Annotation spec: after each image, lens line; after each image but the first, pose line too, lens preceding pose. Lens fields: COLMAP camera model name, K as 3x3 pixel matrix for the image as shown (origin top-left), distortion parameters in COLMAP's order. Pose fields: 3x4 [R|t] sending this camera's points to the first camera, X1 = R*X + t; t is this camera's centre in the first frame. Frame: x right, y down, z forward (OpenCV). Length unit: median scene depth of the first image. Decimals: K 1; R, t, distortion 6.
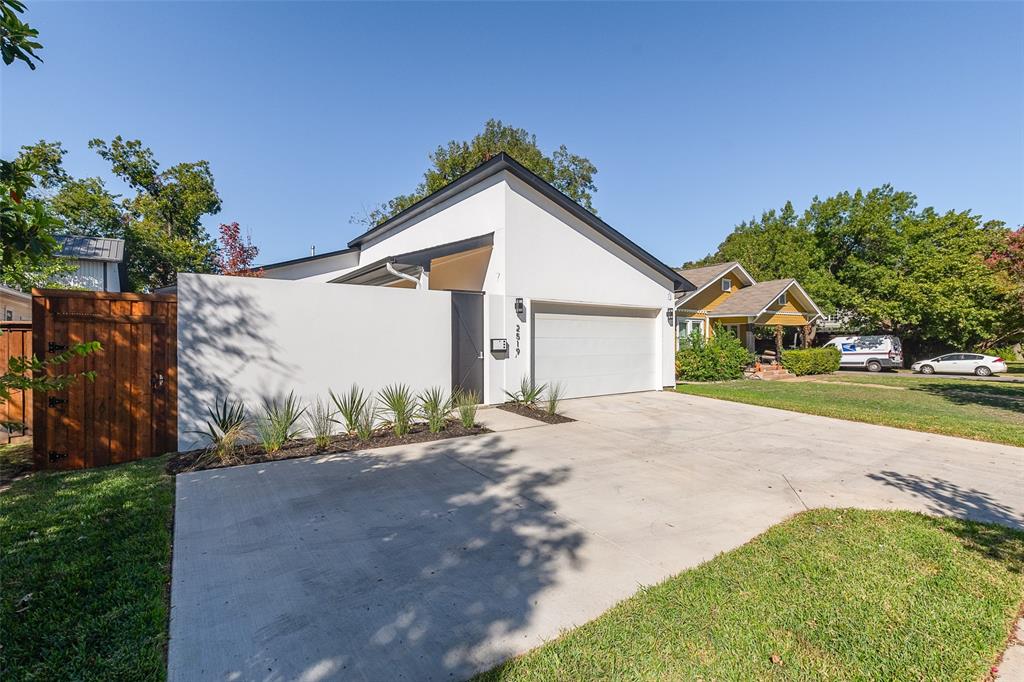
lens RADIAL K [[456.2, 0, 521.2], [0, 456.2, 344.0], [0, 0, 1]] dist [0.001117, -0.000336]
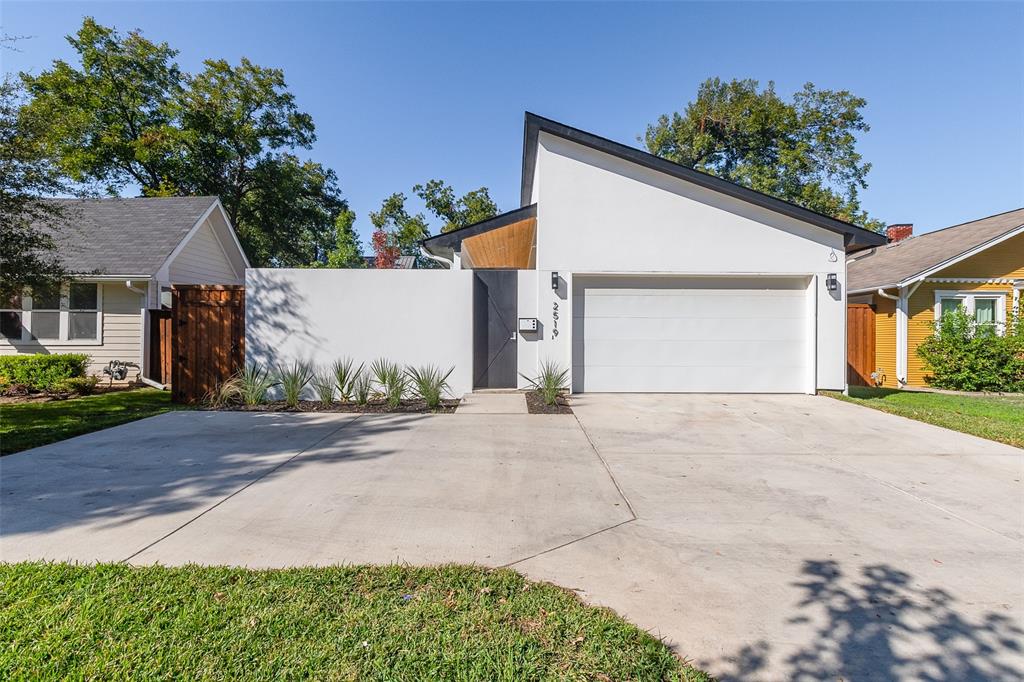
lens RADIAL K [[456.2, 0, 515.7], [0, 456.2, 336.5], [0, 0, 1]] dist [0.001117, -0.000336]
pose [[0.816126, 0.006666, -0.577835, 0.488499], [-0.010771, 0.999935, -0.003677, 0.031779], [0.577773, 0.009225, 0.816145, 0.258465]]
